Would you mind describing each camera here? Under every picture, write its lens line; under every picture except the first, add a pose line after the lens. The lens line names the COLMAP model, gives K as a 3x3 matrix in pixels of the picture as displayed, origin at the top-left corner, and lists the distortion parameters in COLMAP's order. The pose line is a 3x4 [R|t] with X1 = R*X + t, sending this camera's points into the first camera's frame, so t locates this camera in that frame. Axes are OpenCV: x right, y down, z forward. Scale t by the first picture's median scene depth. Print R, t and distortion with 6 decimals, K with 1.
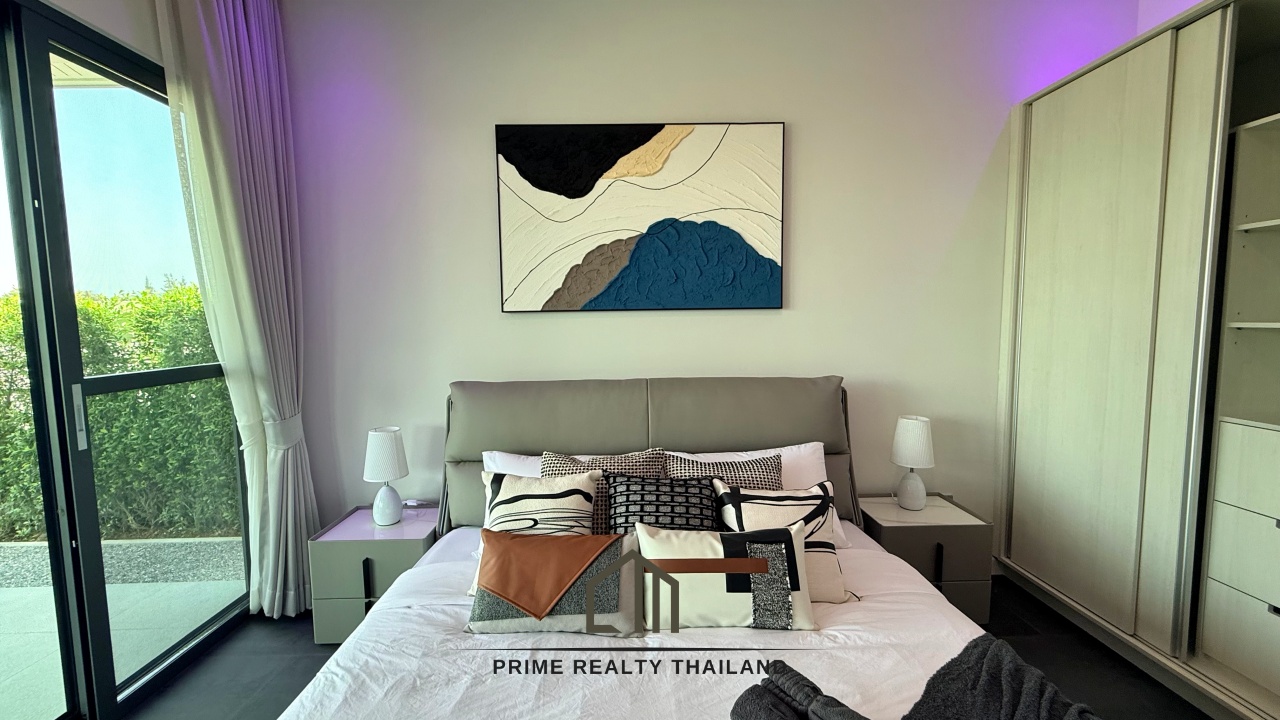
lens RADIAL K [[510.1, 0, 637.4], [0, 510.1, 358.8], [0, 0, 1]] dist [-0.000358, -0.000237]
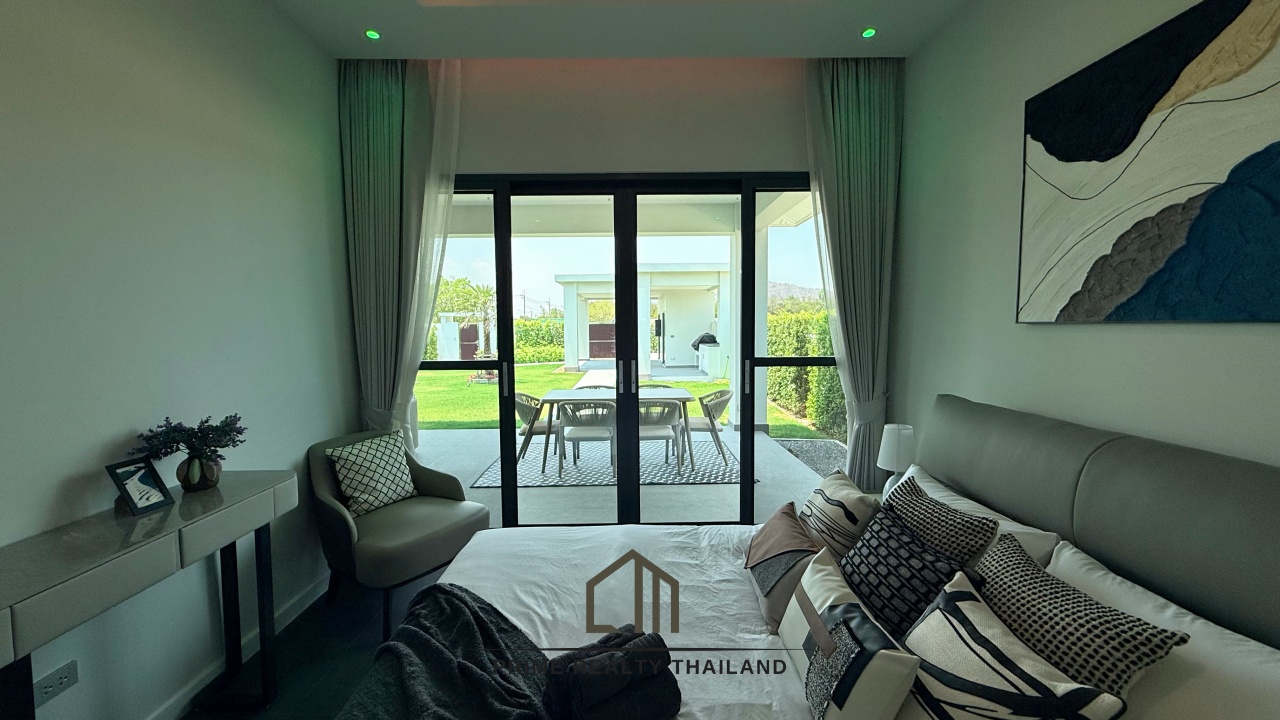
lens RADIAL K [[508.6, 0, 635.4], [0, 508.6, 359.4], [0, 0, 1]] dist [0.000180, 0.000126]
pose [[-0.004289, 0.082272, -0.996601, 0.584472], [-0.072615, 0.993953, 0.082366, -0.055796], [0.997351, 0.072721, 0.001711, 0.378015]]
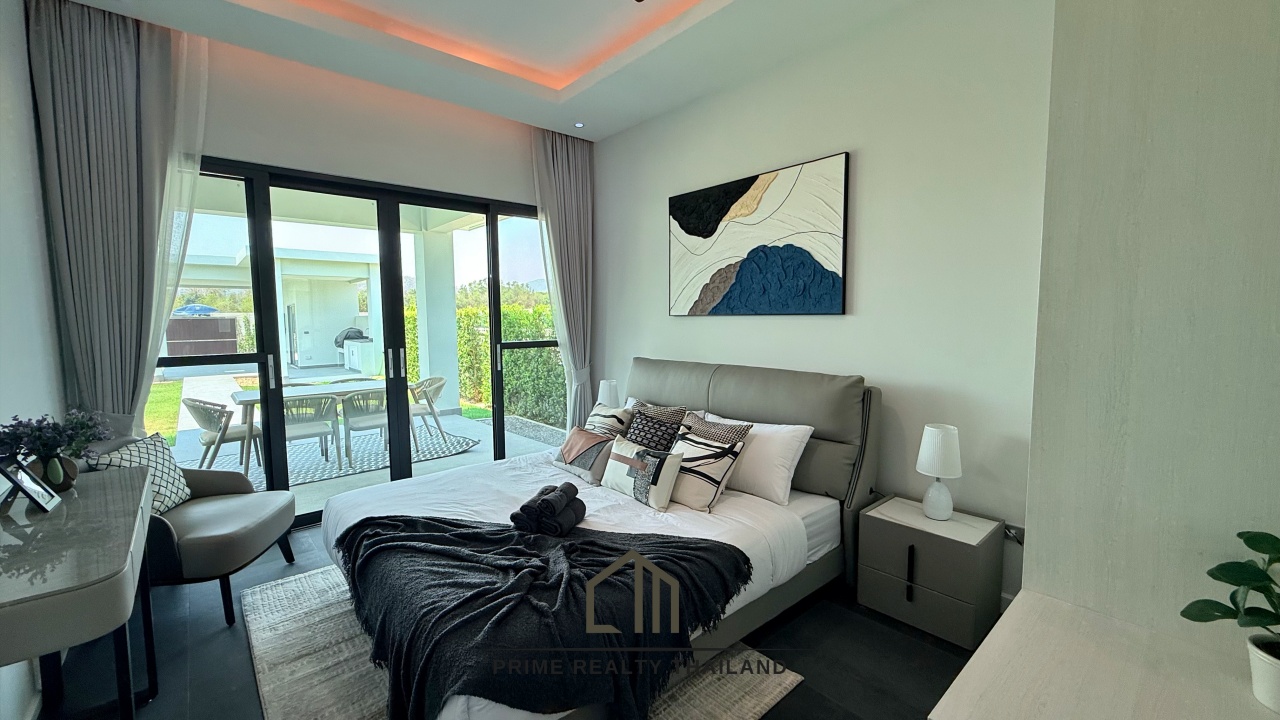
lens RADIAL K [[508.6, 0, 635.4], [0, 508.6, 359.4], [0, 0, 1]] dist [0.000180, 0.000126]
pose [[0.643193, 0.073198, -0.762197, 0.873910], [-0.063693, 0.997085, 0.042007, -0.017076], [0.763051, 0.021528, 0.645980, -0.085681]]
